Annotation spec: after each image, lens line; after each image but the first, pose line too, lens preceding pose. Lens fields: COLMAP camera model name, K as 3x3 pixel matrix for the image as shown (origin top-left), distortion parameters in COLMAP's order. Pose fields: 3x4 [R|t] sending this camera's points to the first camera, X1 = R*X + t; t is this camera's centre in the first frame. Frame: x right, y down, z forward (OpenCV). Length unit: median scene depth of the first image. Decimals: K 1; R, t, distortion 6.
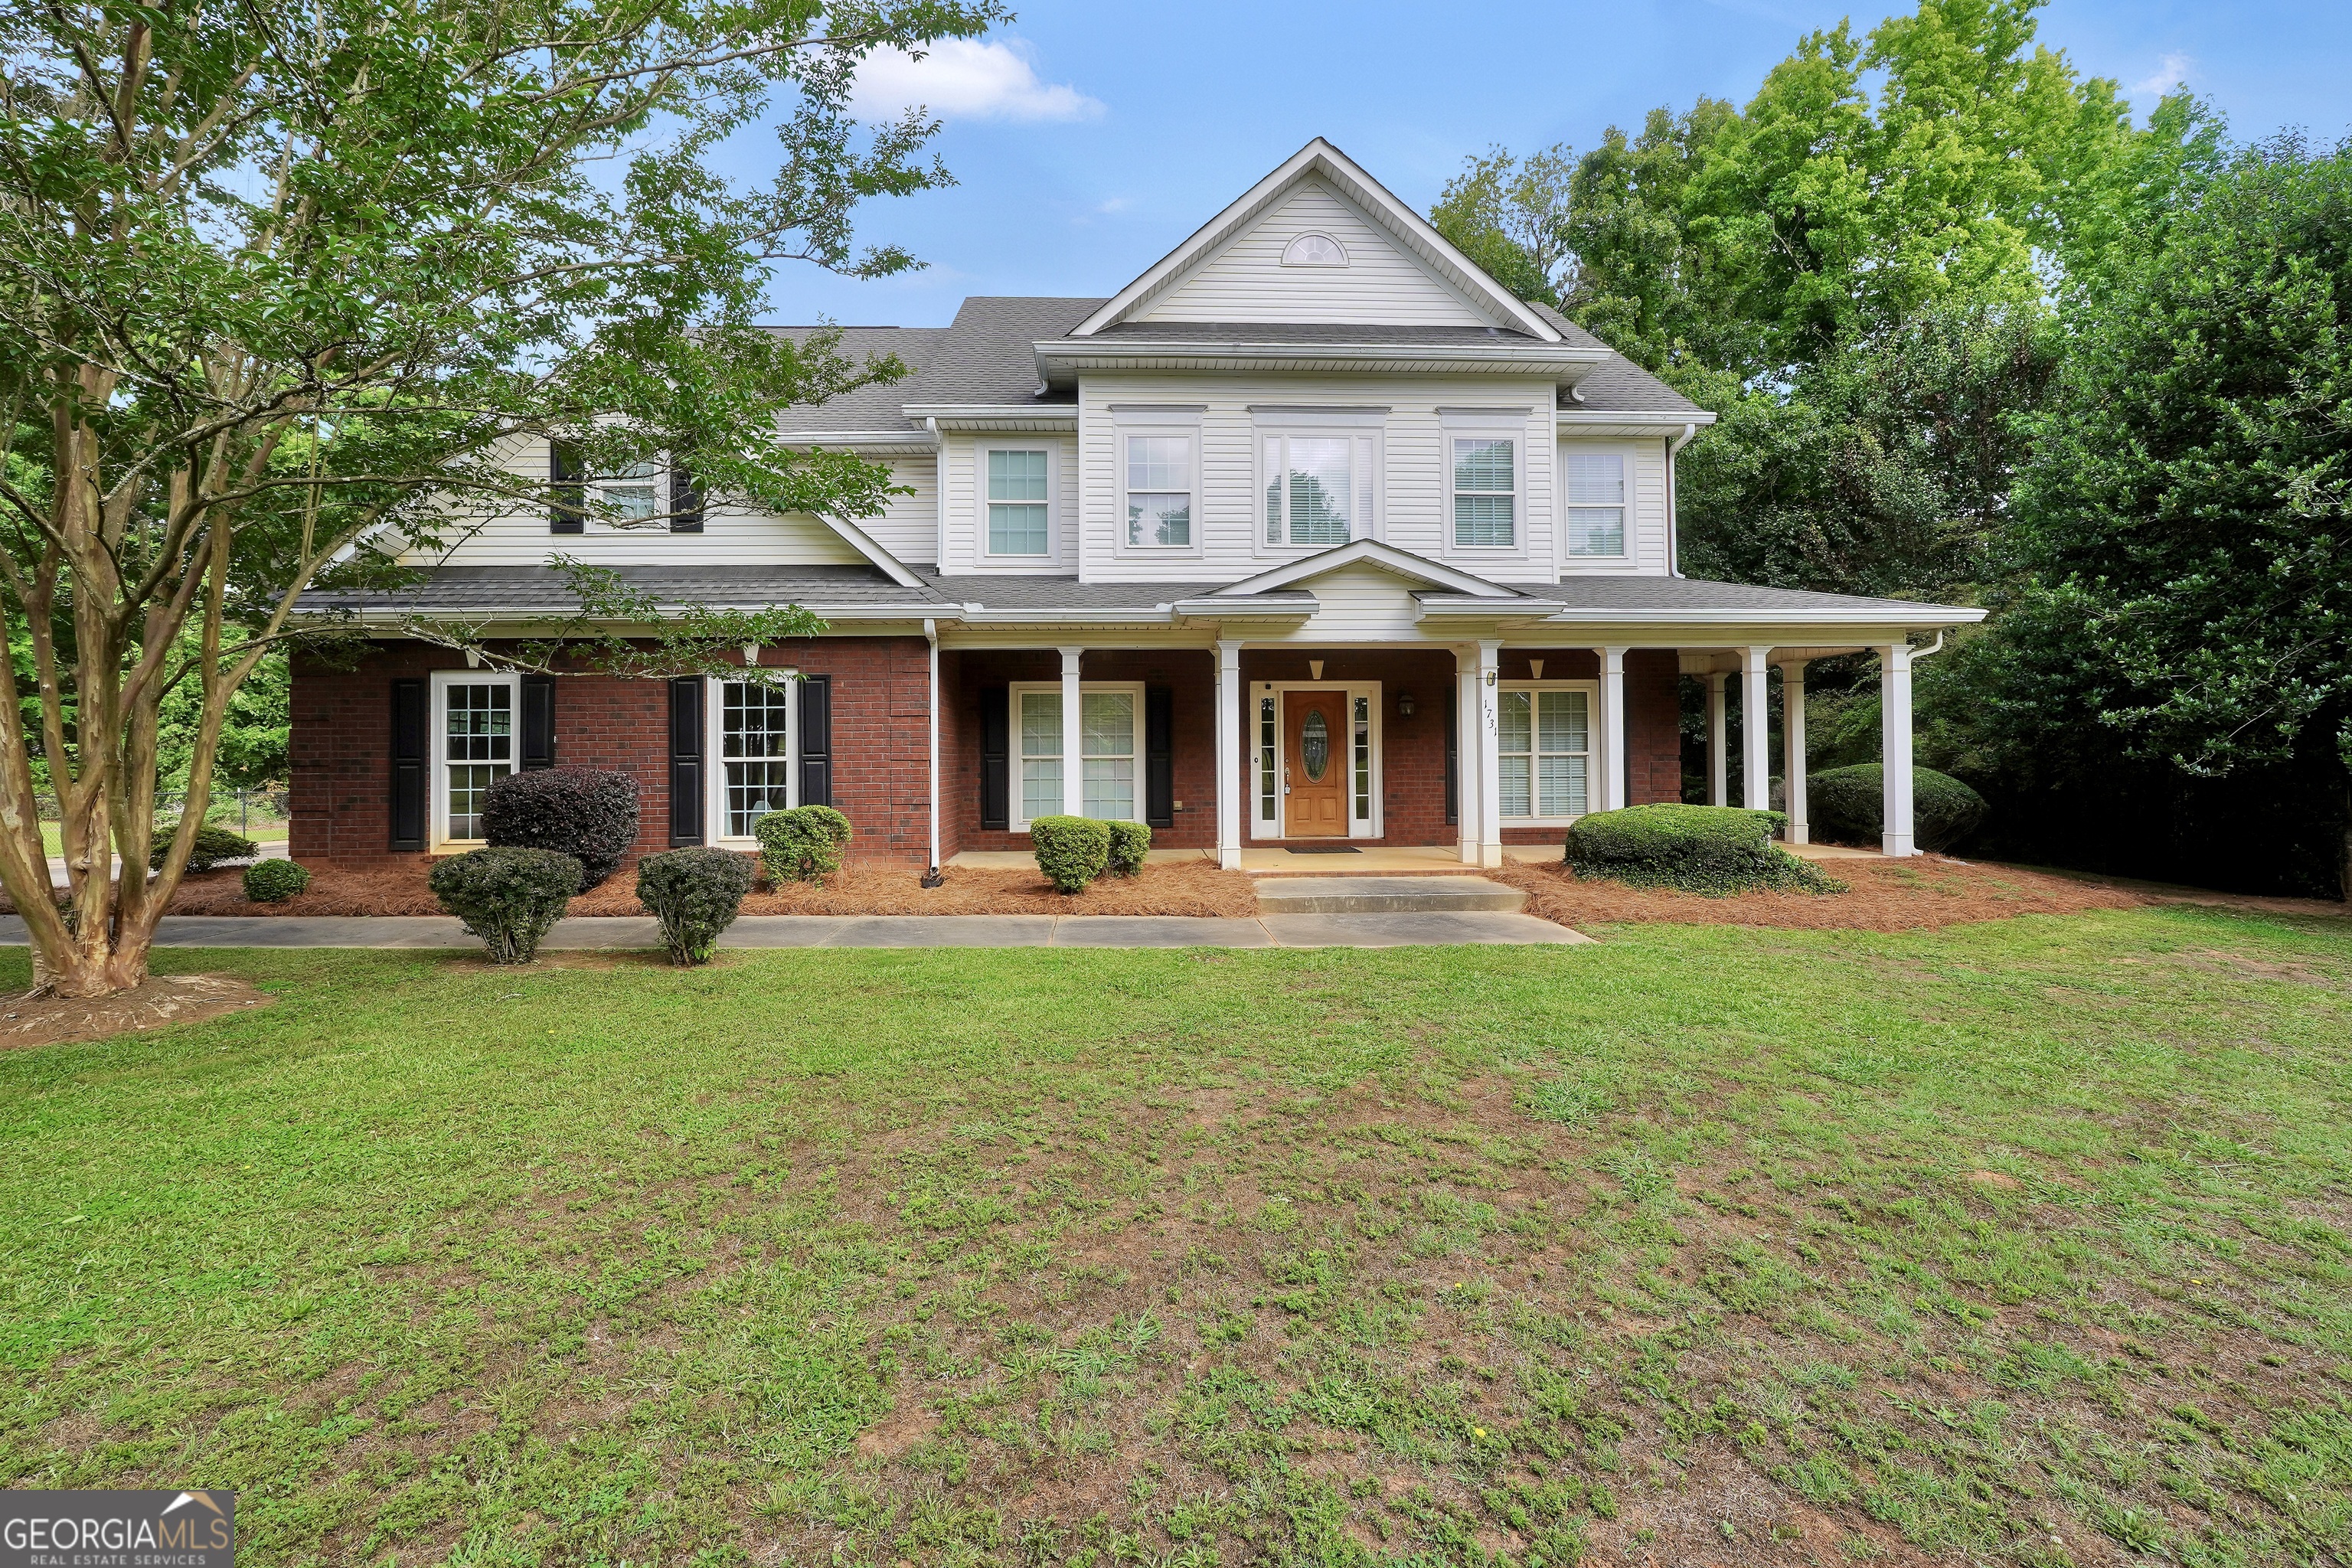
lens RADIAL K [[994.5, 0, 1175.9], [0, 994.5, 783.5], [0, 0, 1]] dist [-0.015495, 0.002736]
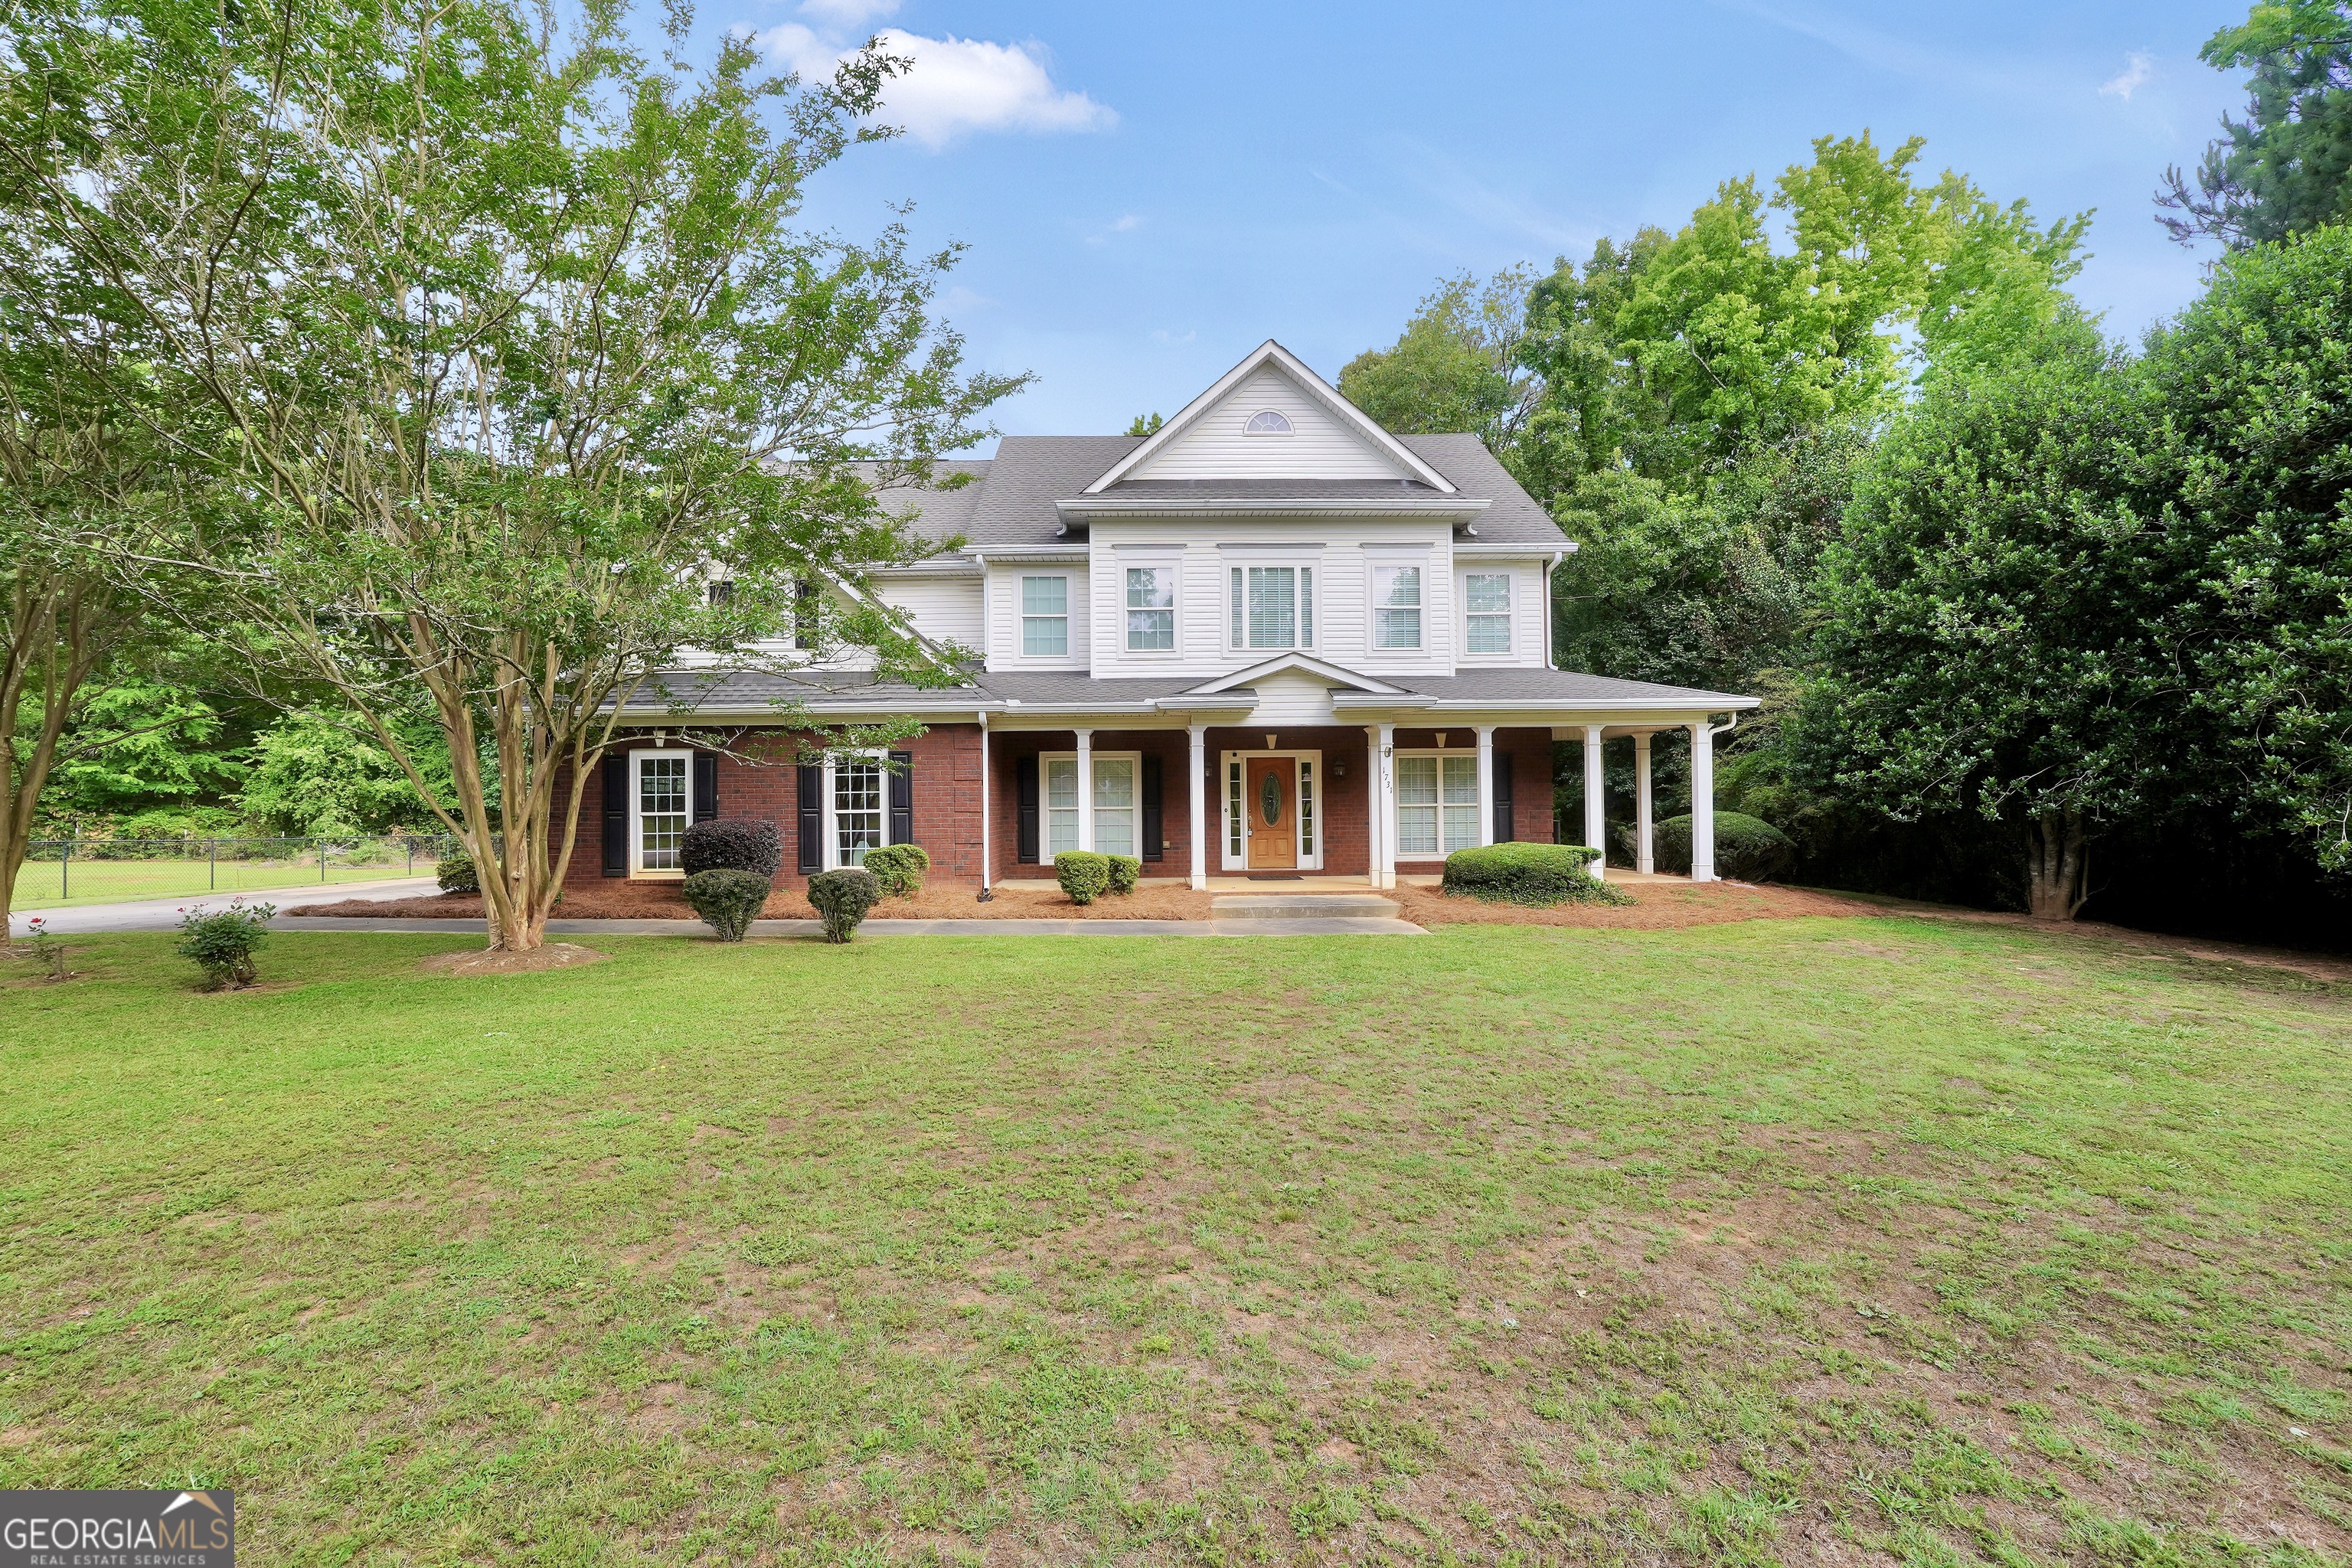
lens RADIAL K [[994.5, 0, 1195.7], [0, 994.5, 840.7], [0, 0, 1]] dist [-0.015495, 0.002736]
pose [[0.999932, -0.001595, -0.011527, 0.060739], [0.001758, 0.999899, 0.014131, -0.001874], [0.011503, -0.014150, 0.999834, -0.350726]]
